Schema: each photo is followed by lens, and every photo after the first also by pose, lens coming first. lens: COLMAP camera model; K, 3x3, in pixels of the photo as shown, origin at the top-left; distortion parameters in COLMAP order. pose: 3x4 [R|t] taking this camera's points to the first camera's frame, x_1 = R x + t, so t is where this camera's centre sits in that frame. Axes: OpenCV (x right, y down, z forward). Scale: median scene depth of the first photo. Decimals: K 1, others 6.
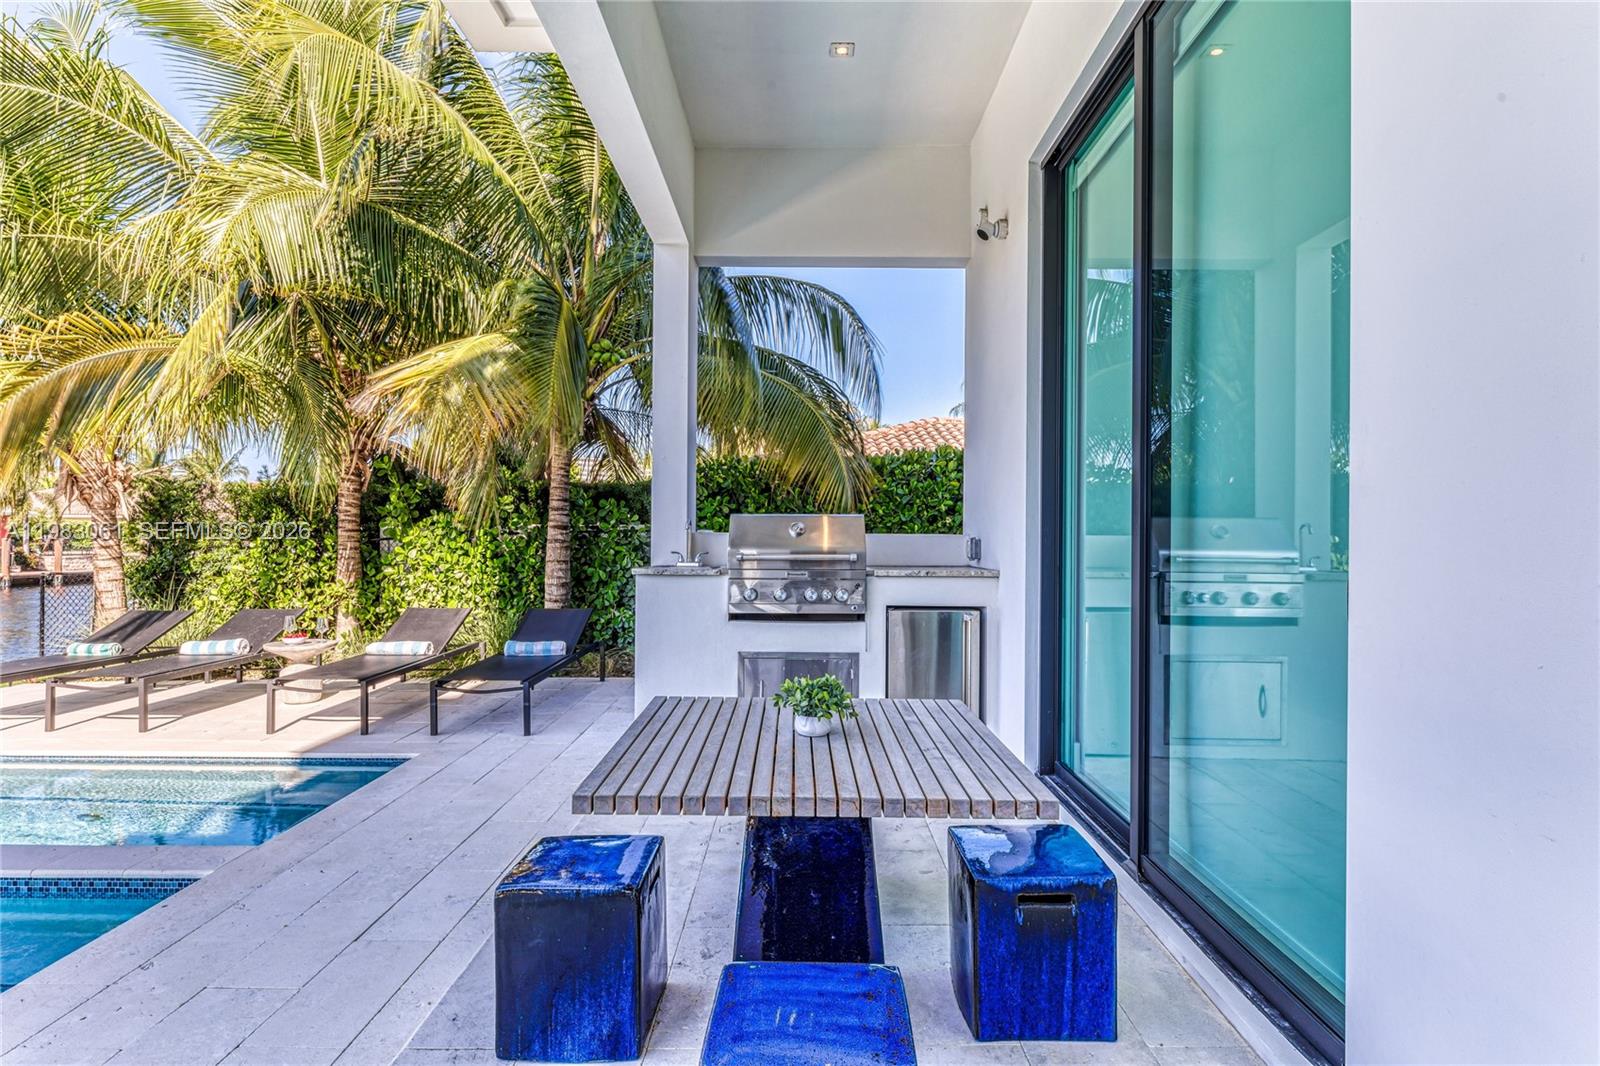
lens RADIAL K [[821.7, 0, 802.7], [0, 821.7, 530.0], [0, 0, 1]] dist [0.005623, -0.003285]
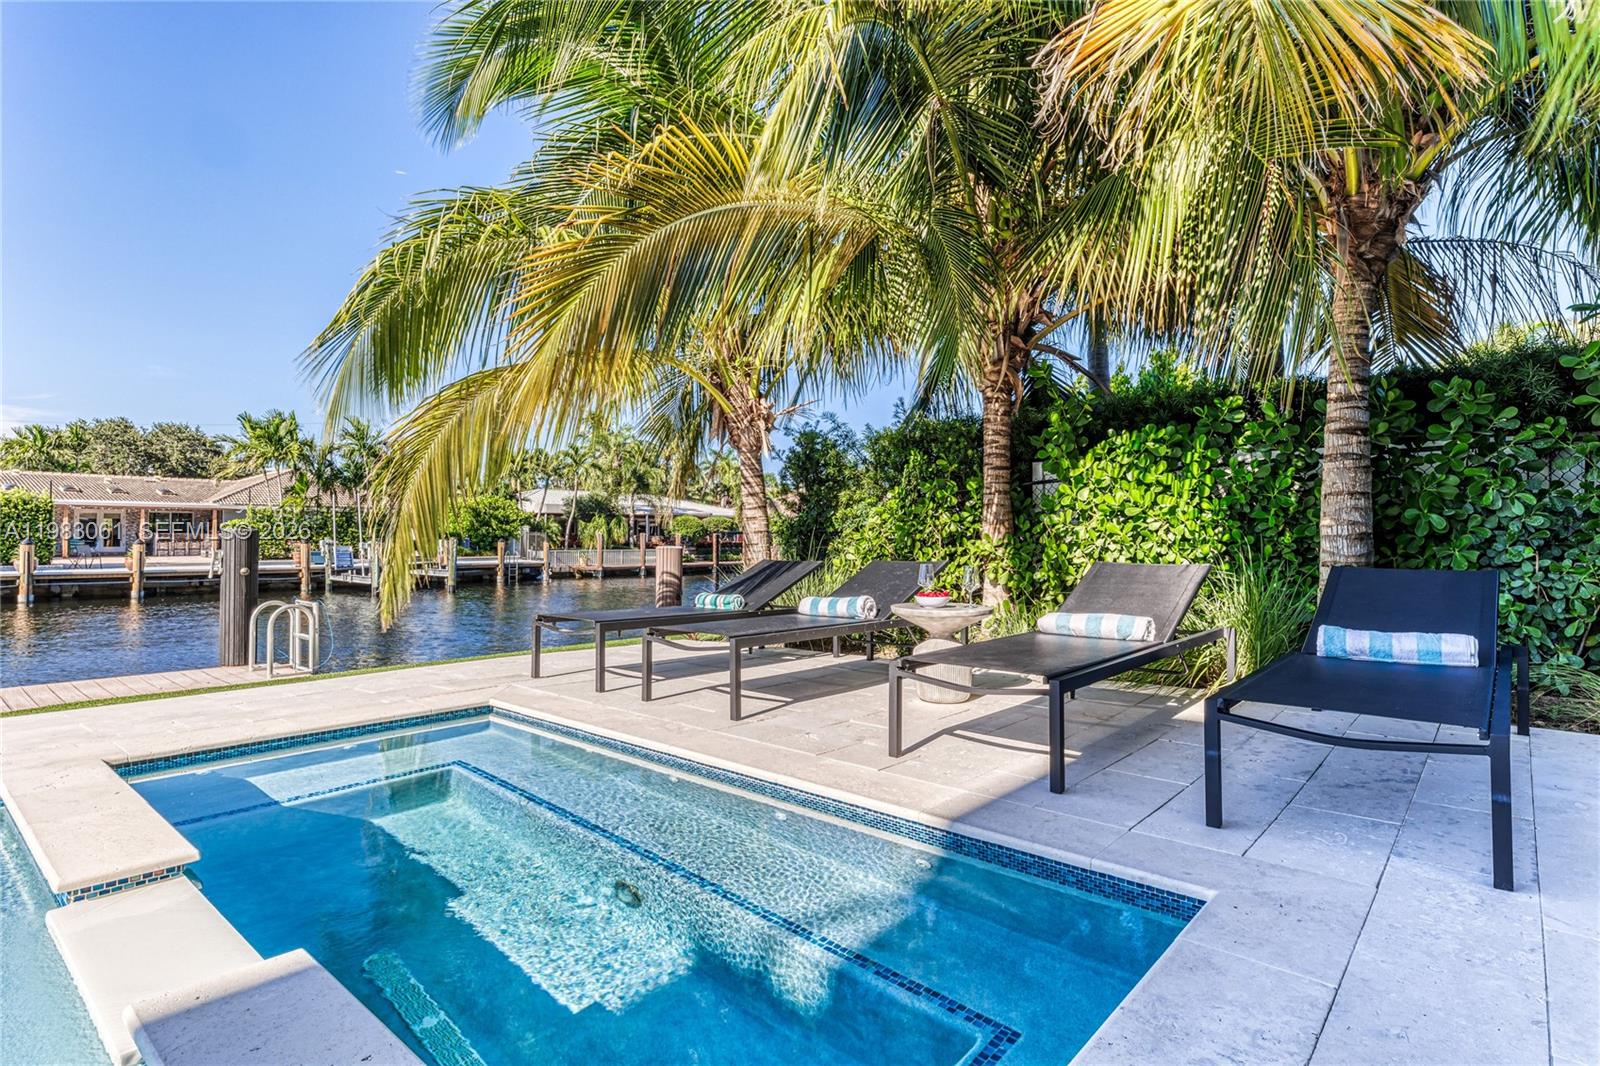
lens RADIAL K [[821.7, 0, 805.4], [0, 821.7, 529.9], [0, 0, 1]] dist [0.005623, -0.003285]
pose [[0.758033, -0.008555, -0.652160, -0.215200], [0.004034, 0.999956, -0.008428, 0.064896], [0.652204, 0.003758, 0.758034, 0.352389]]
